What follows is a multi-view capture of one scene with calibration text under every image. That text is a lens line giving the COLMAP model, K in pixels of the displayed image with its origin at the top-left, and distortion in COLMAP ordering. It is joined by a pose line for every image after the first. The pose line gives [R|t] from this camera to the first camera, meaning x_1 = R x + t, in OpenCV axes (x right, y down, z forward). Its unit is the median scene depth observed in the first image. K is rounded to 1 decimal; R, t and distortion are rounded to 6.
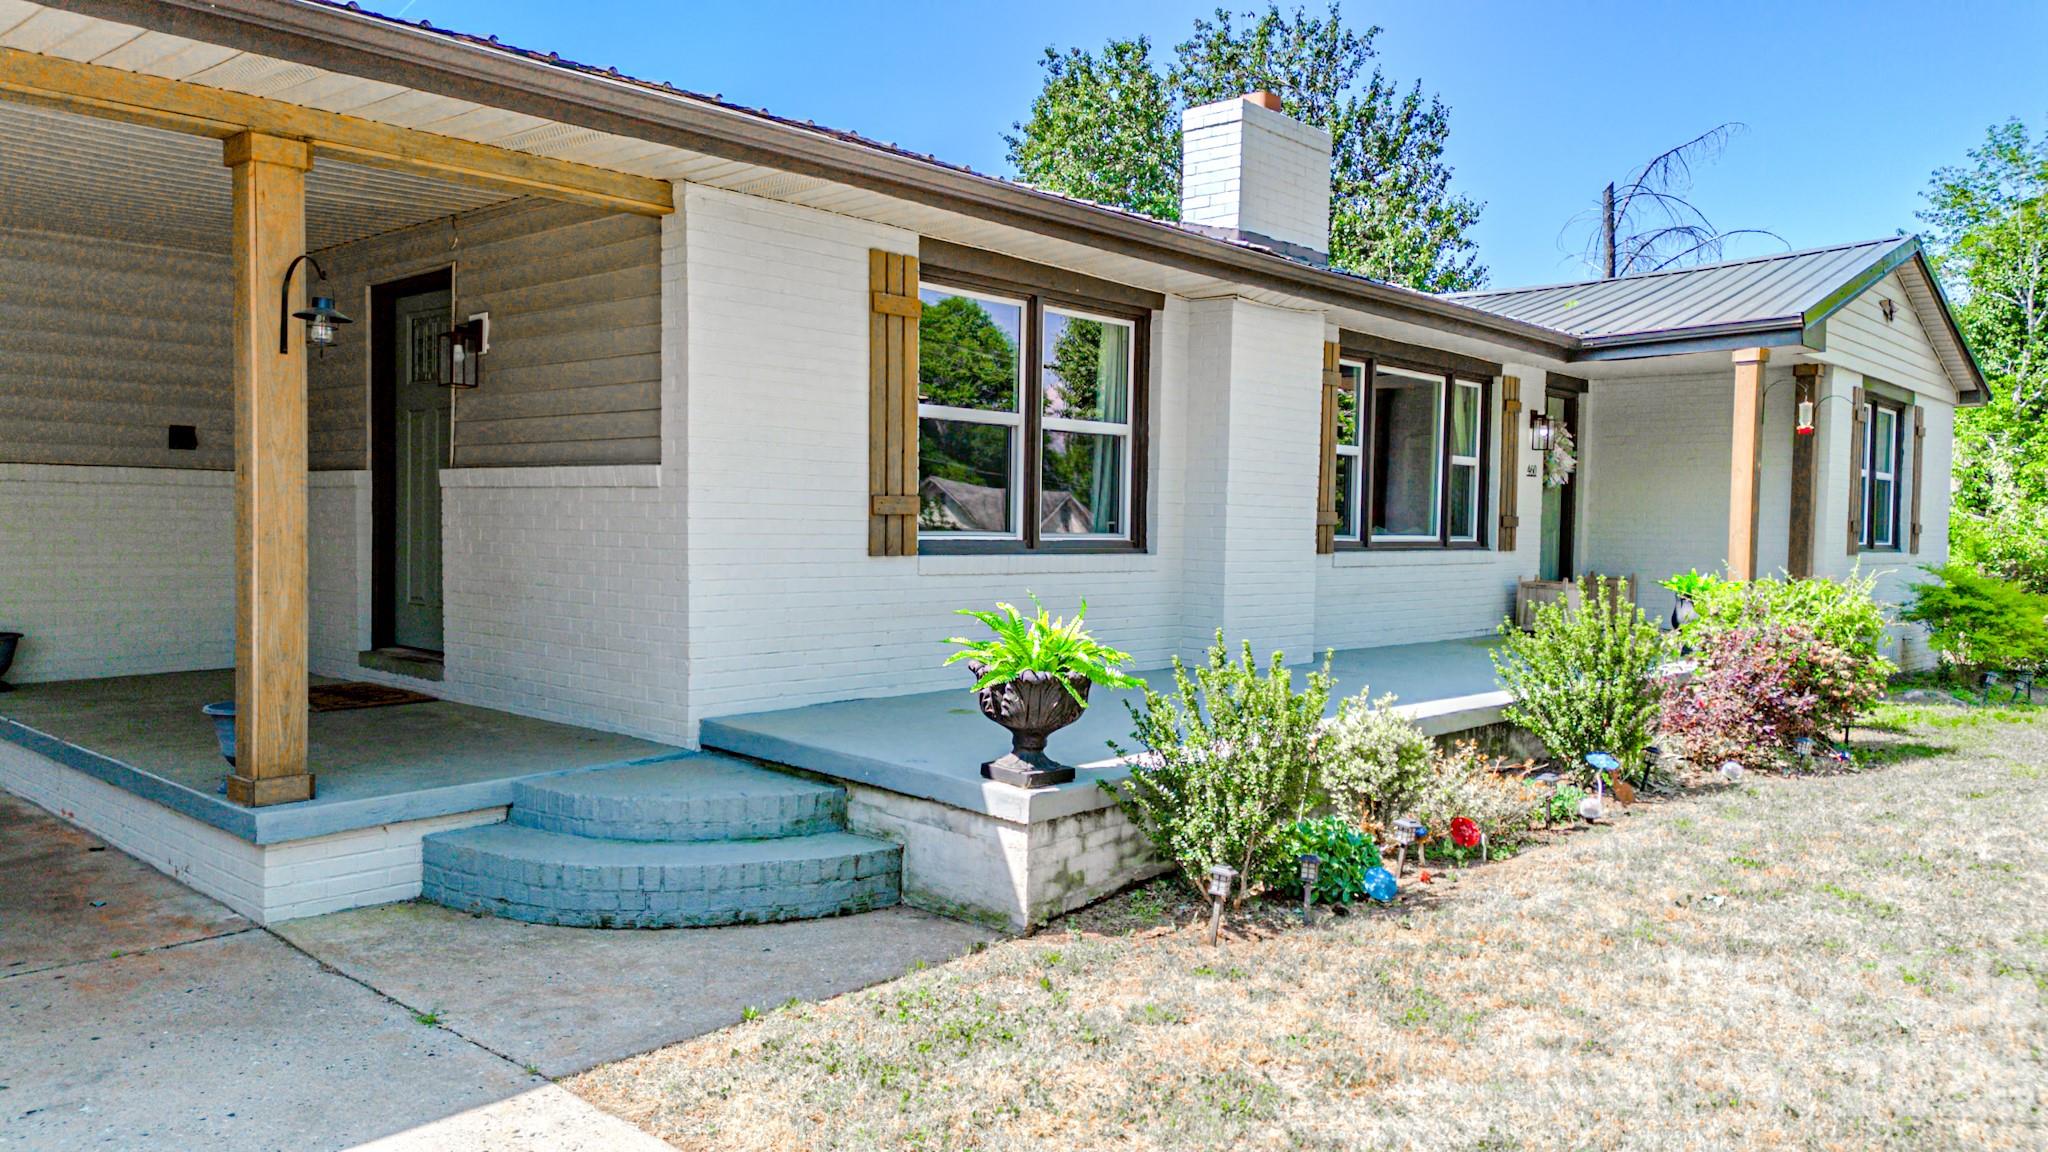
lens RADIAL K [[1452.8, 0, 1021.2], [0, 1452.8, 584.5], [0, 0, 1]] dist [0.059346, -0.059098]
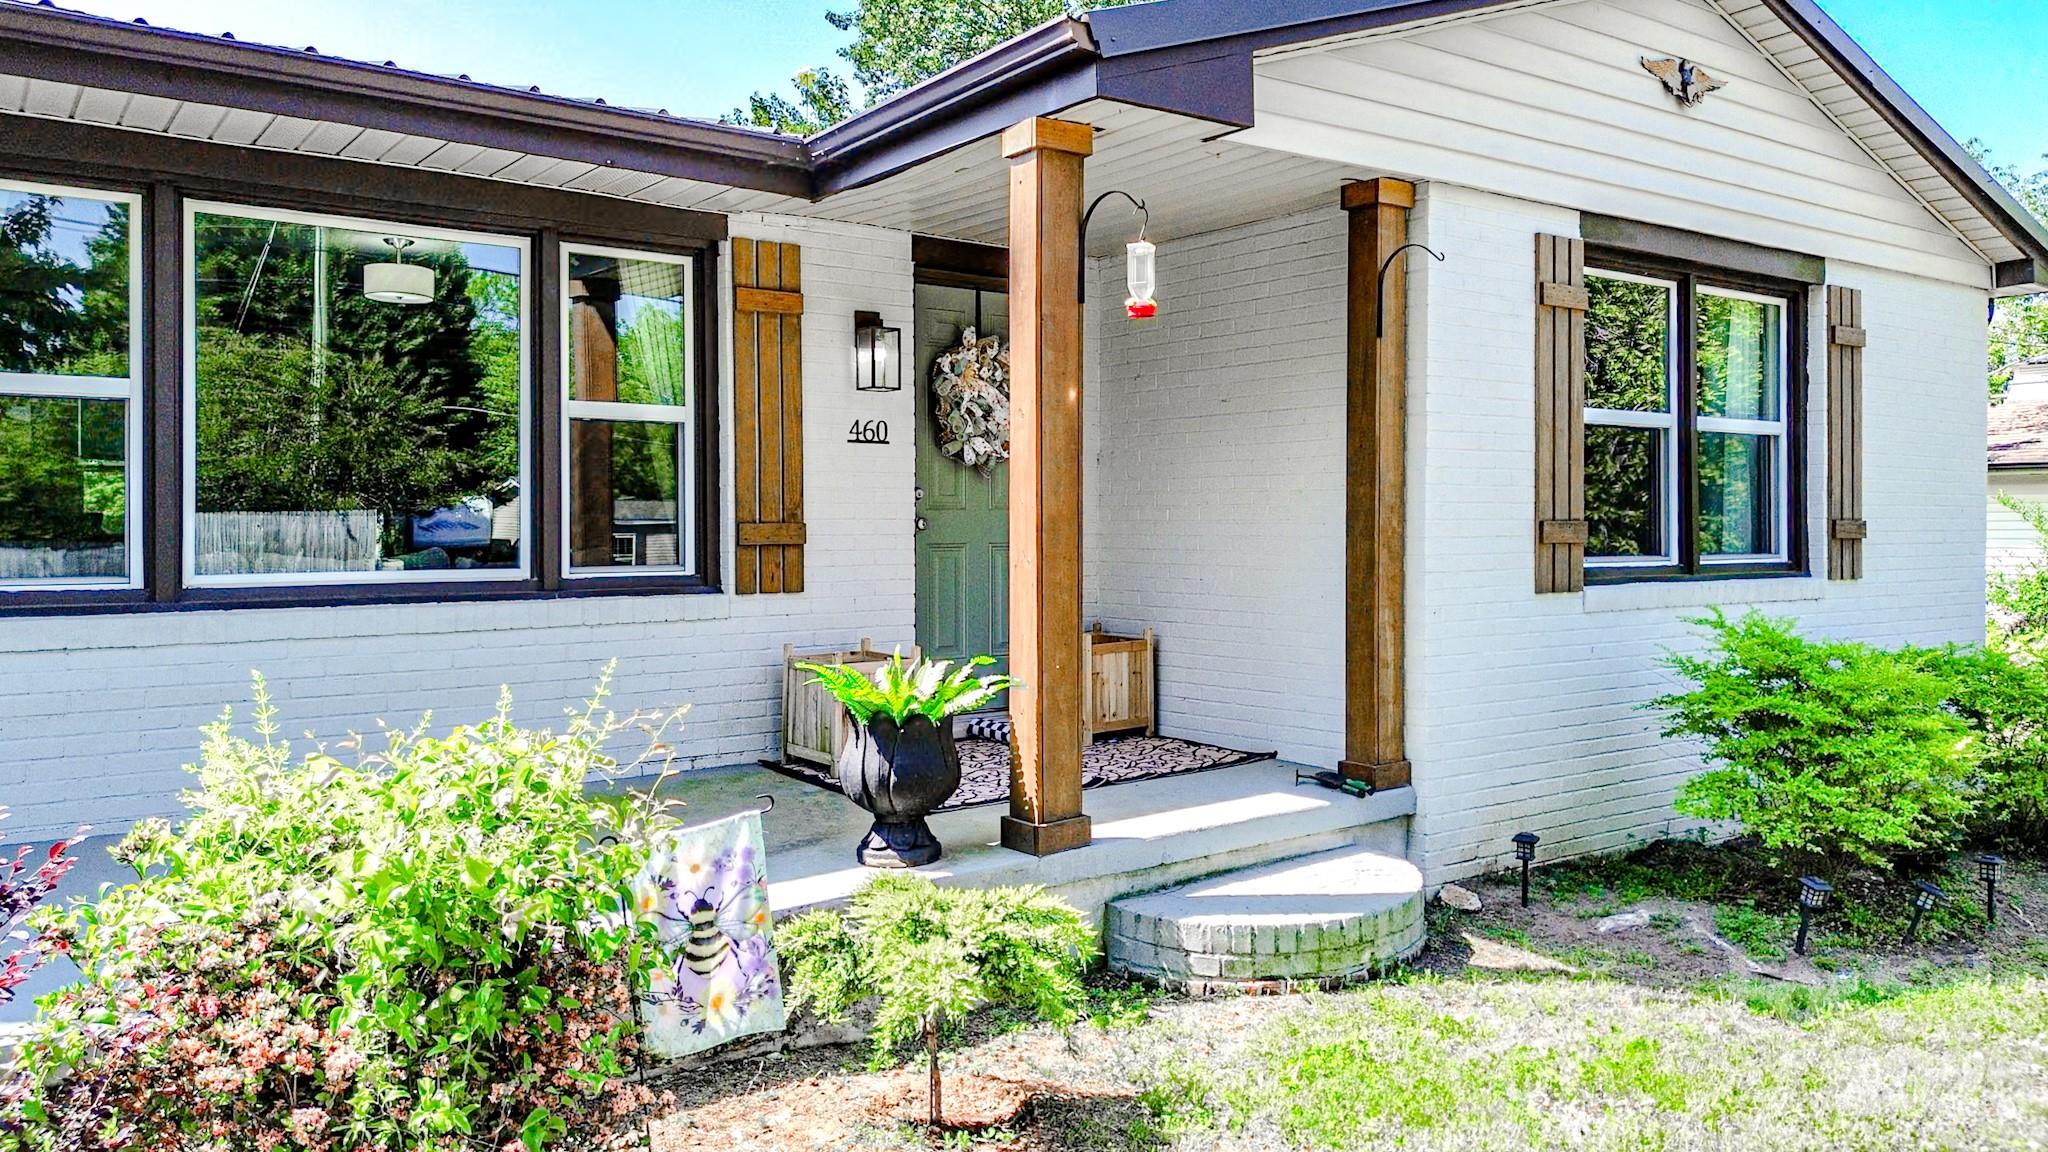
lens RADIAL K [[1452.8, 0, 1010.6], [0, 1452.8, 562.5], [0, 0, 1]] dist [0.059346, -0.059098]
pose [[0.974755, -0.018493, -0.222511, 1.021735], [0.013229, 0.999597, -0.025128, -0.041893], [0.222886, 0.021550, 0.974606, 1.039189]]
